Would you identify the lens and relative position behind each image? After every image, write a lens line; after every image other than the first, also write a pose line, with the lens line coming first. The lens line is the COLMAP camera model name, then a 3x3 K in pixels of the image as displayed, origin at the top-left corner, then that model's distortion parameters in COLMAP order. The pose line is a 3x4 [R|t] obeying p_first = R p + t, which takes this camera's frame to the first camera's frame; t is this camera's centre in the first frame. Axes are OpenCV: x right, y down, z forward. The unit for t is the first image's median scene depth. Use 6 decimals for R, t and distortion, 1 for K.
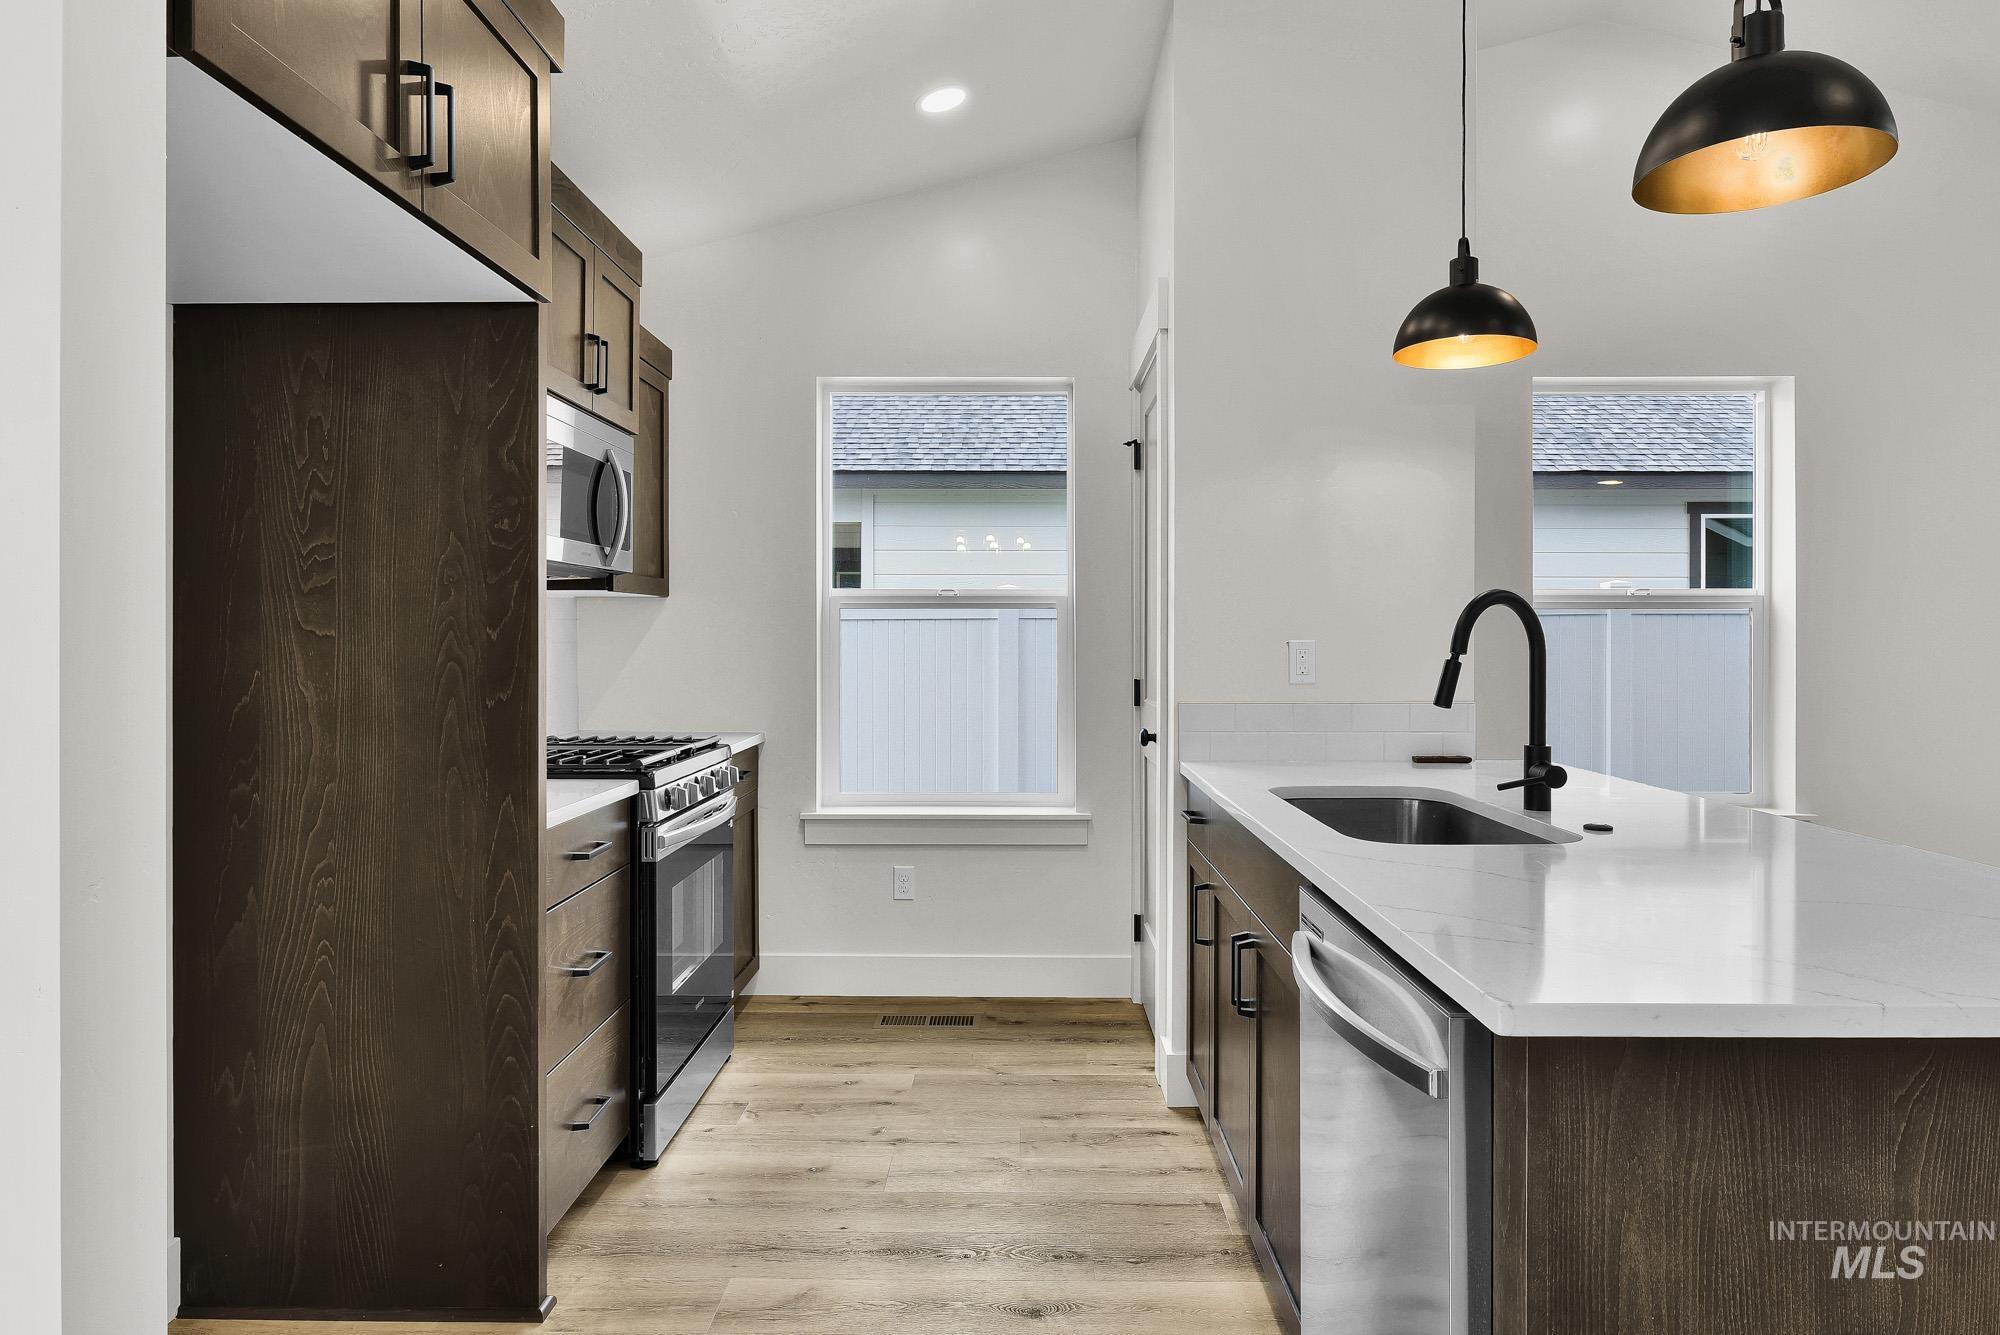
lens RADIAL K [[1167.4, 0, 1009.8], [0, 1167.4, 642.4], [0, 0, 1]] dist [-0.023148, -0.001050]
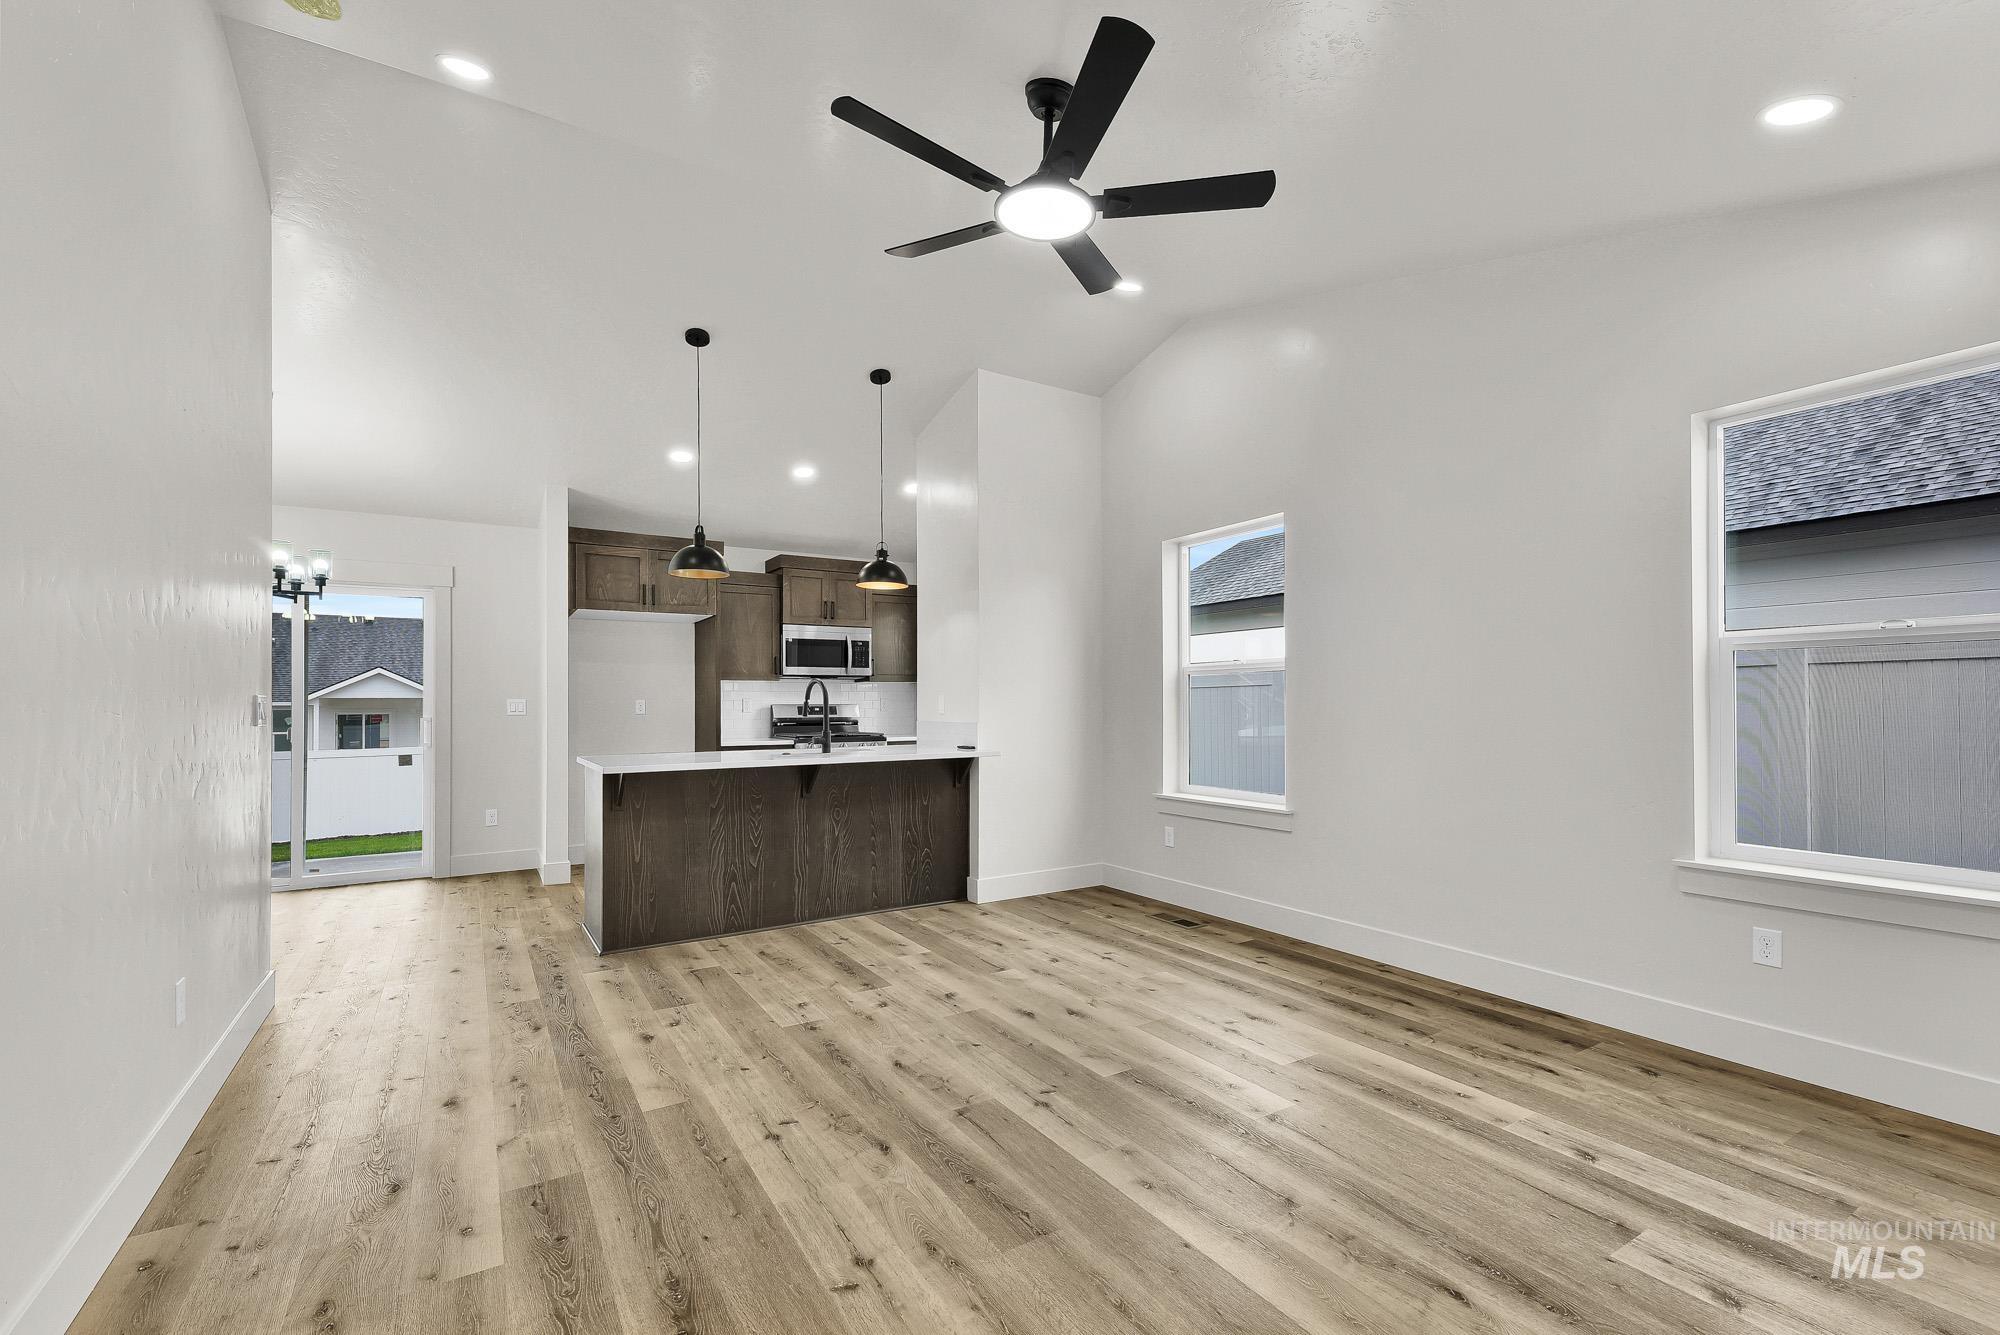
lens RADIAL K [[861.9, 0, 991.1], [0, 861.9, 712.2], [0, 0, 1]] dist [0.009009, -0.000732]
pose [[0.535590, 0.001922, -0.844476, 1.844636], [0.002122, 0.999991, 0.003622, 0.026112], [0.844476, -0.003732, 0.535581, 0.140355]]
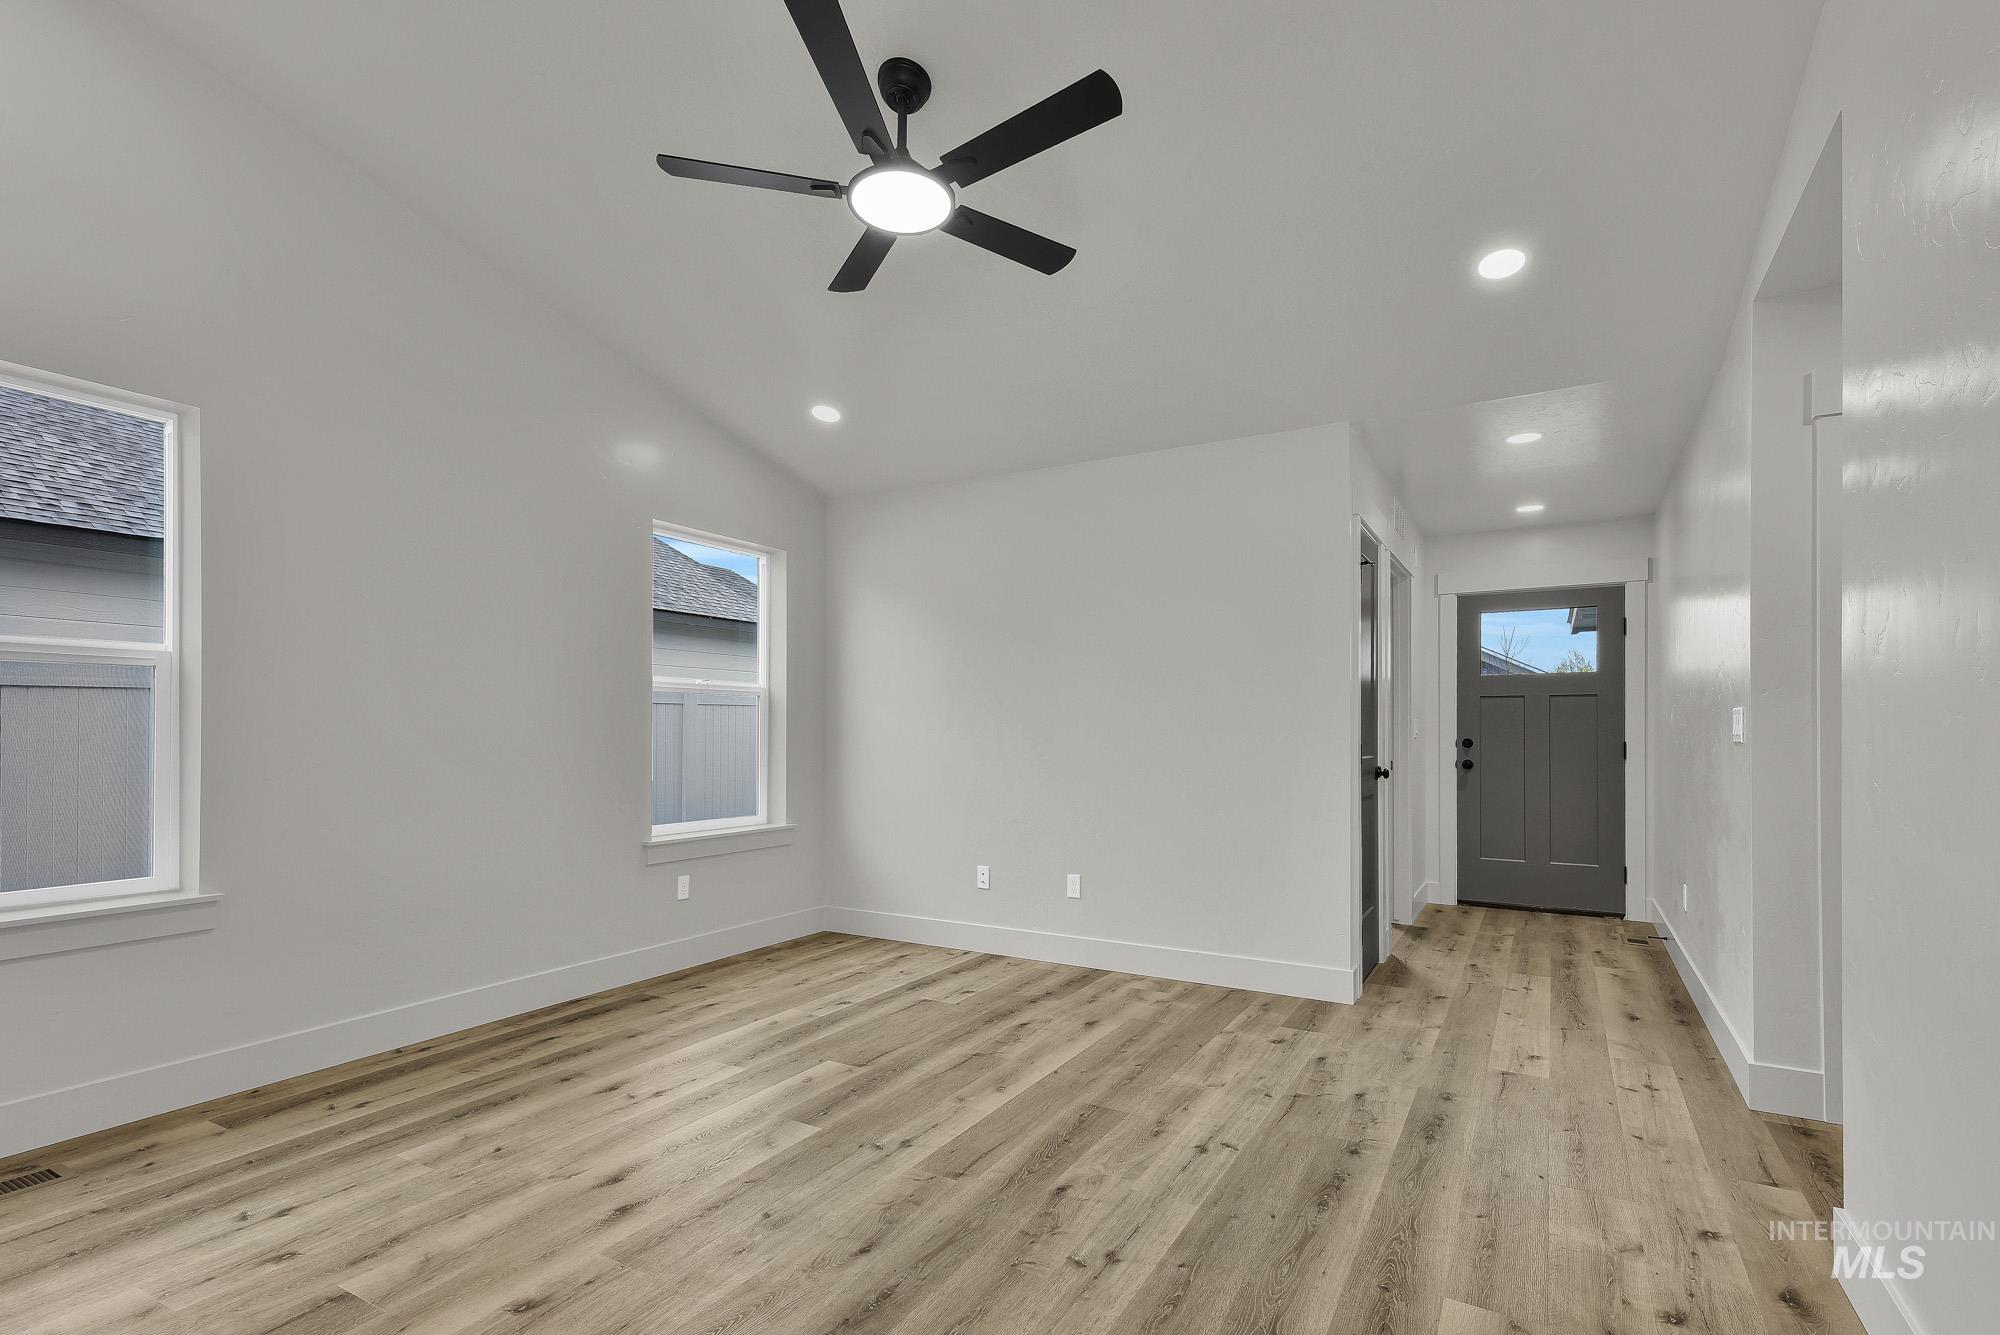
lens RADIAL K [[933.2, 0, 1028.3], [0, 933.2, 725.5], [0, 0, 1]] dist [0.026957, 0.001936]
pose [[0.469192, 0.005585, 0.883078, 0.448503], [0.002858, 0.999965, -0.007843, 0.031396], [-0.883092, 0.006204, 0.469160, 0.121537]]
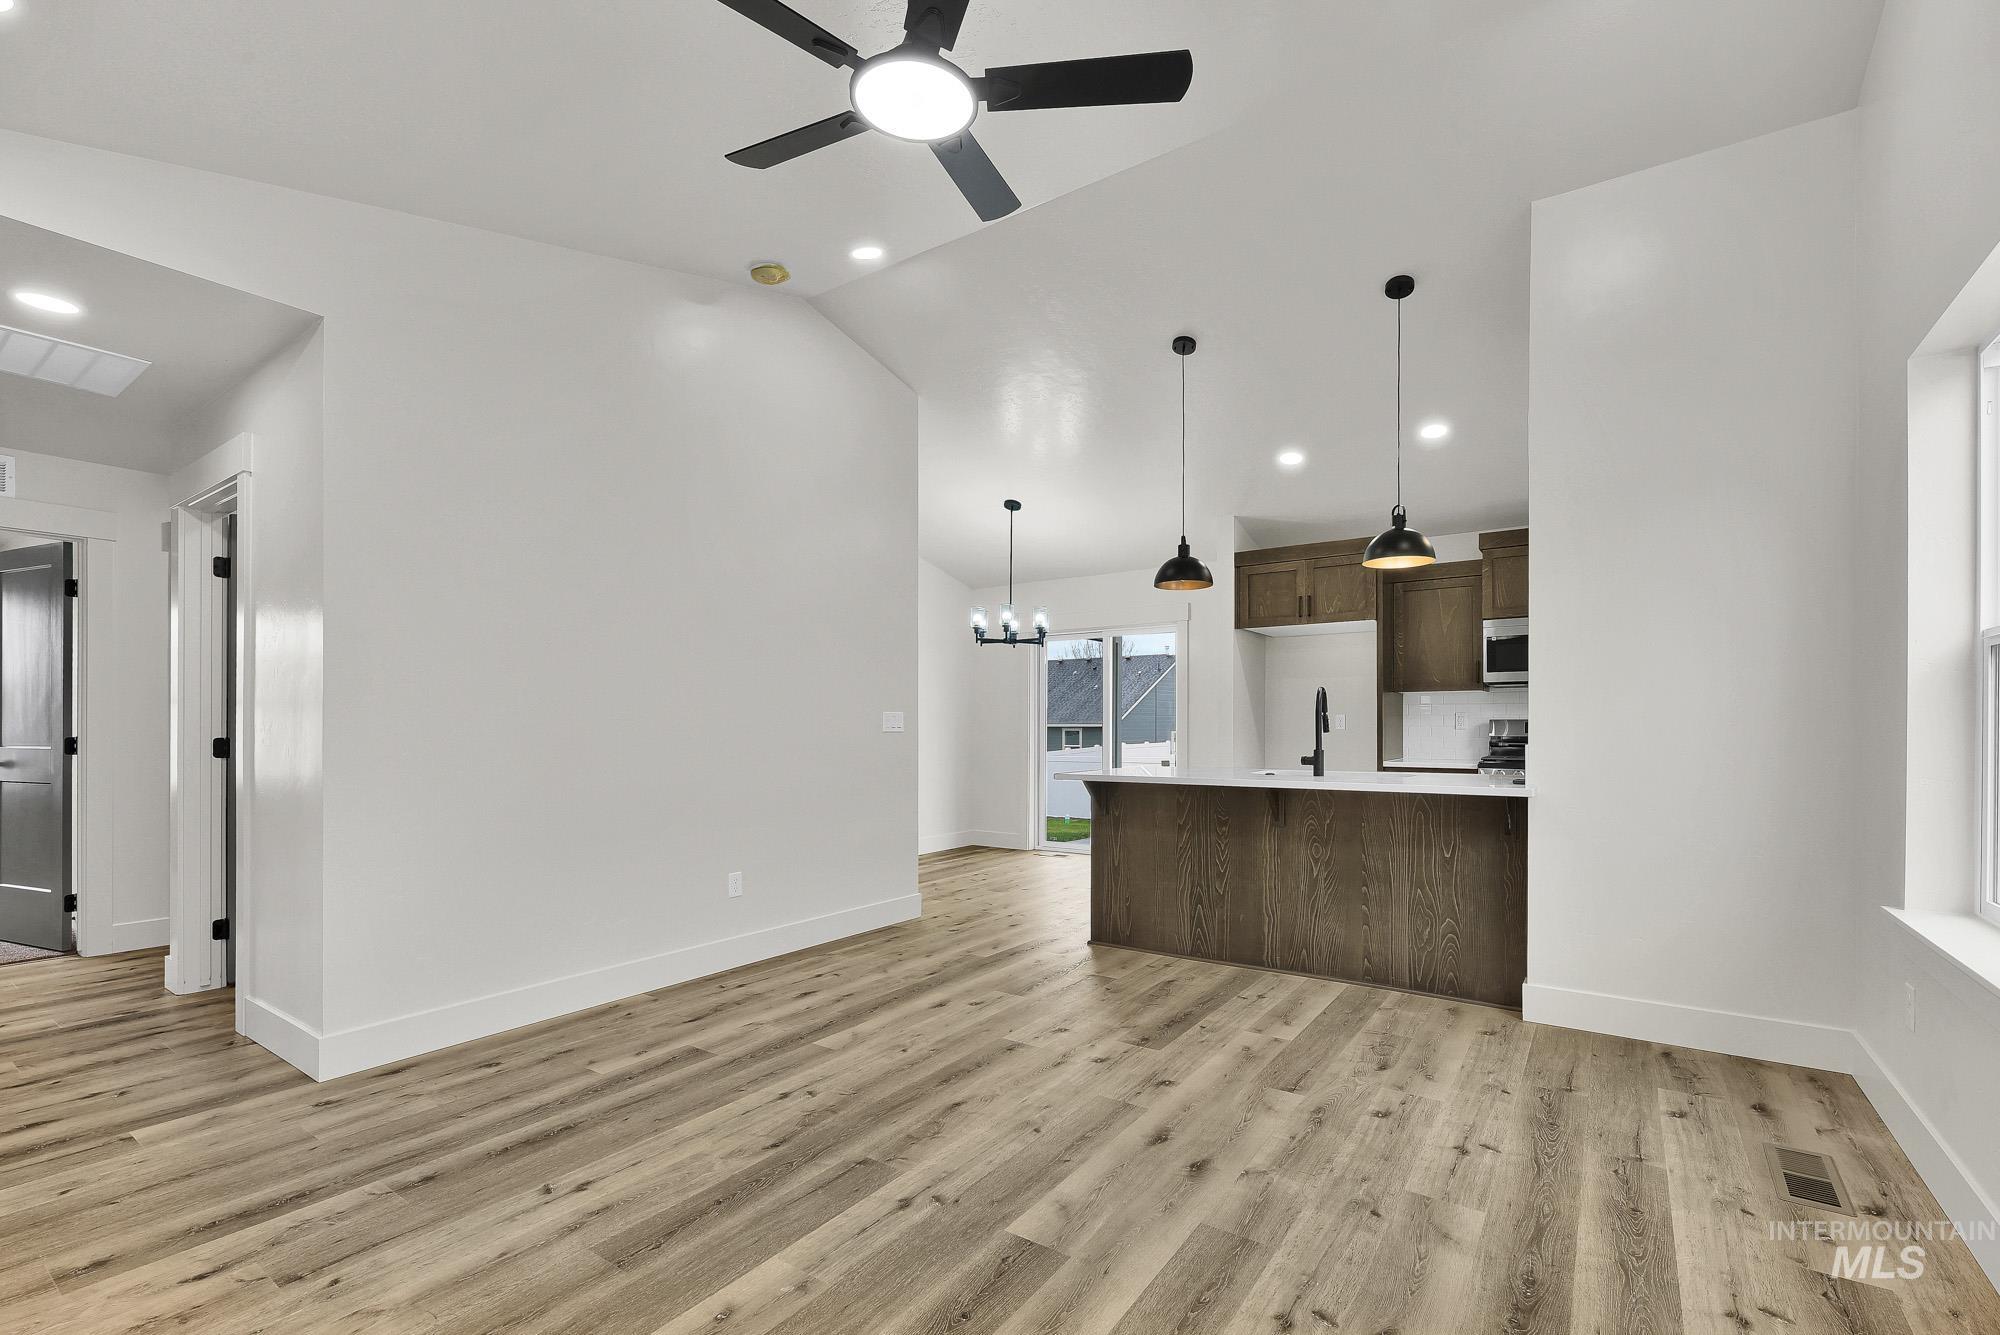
lens RADIAL K [[861.9, 0, 1042.8], [0, 861.9, 707.2], [0, 0, 1]] dist [0.009009, -0.000732]
pose [[-0.548000, -0.021323, -0.836206, 1.684043], [-0.004410, 0.999735, -0.022603, 0.032907], [0.836467, -0.008699, -0.547949, 1.099943]]
